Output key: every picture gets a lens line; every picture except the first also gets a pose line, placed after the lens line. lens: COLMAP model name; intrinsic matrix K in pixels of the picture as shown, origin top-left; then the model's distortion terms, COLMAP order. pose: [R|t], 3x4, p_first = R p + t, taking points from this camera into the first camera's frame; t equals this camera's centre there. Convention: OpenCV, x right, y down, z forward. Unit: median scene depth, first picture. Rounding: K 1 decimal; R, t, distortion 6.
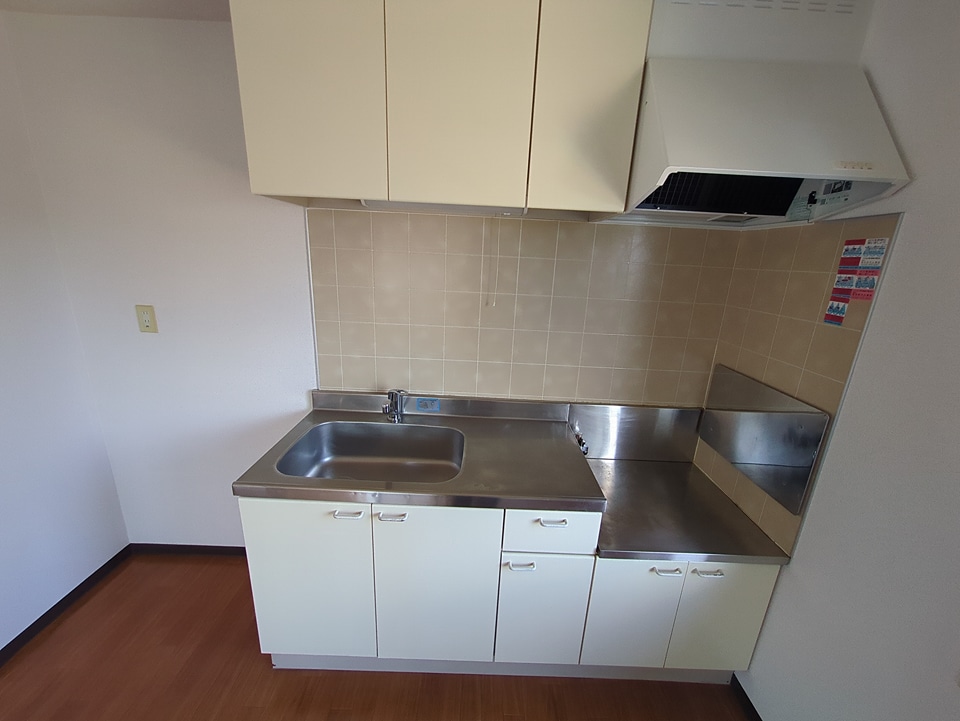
lens RADIAL K [[378.9, 0, 483.2], [0, 378.9, 360.6], [0, 0, 1]] dist [0.000981, -0.002528]
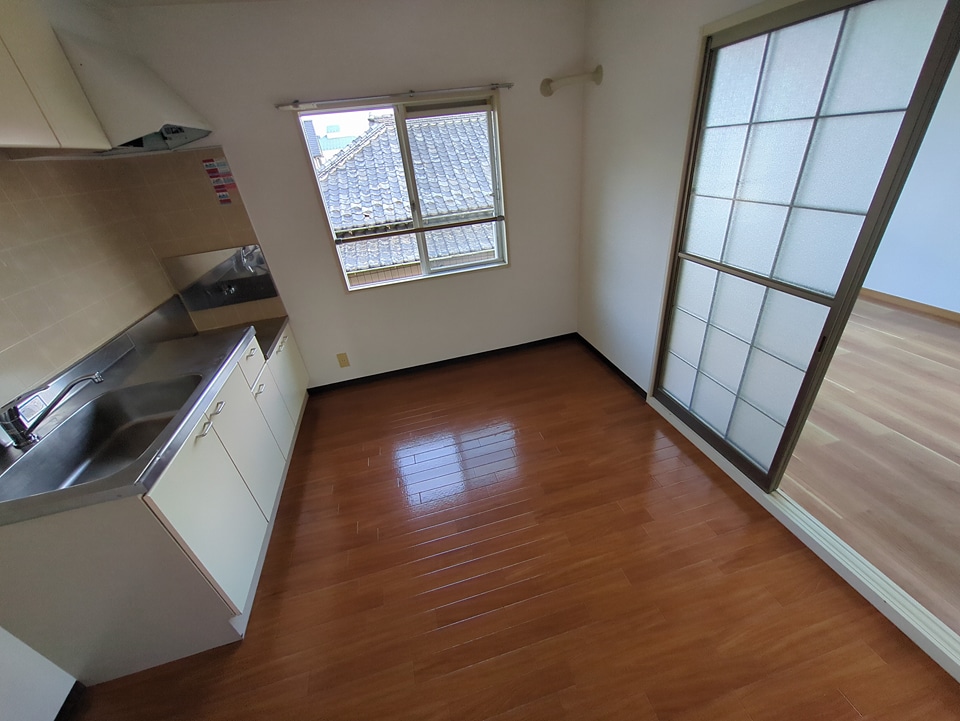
lens RADIAL K [[378.9, 0, 483.2], [0, 378.9, 360.6], [0, 0, 1]] dist [0.000981, -0.002528]
pose [[-0.257358, -0.496162, 0.829211, -1.104597], [0.339754, 0.756865, 0.558321, -0.092034], [-0.904618, 0.425416, -0.026212, 0.119365]]
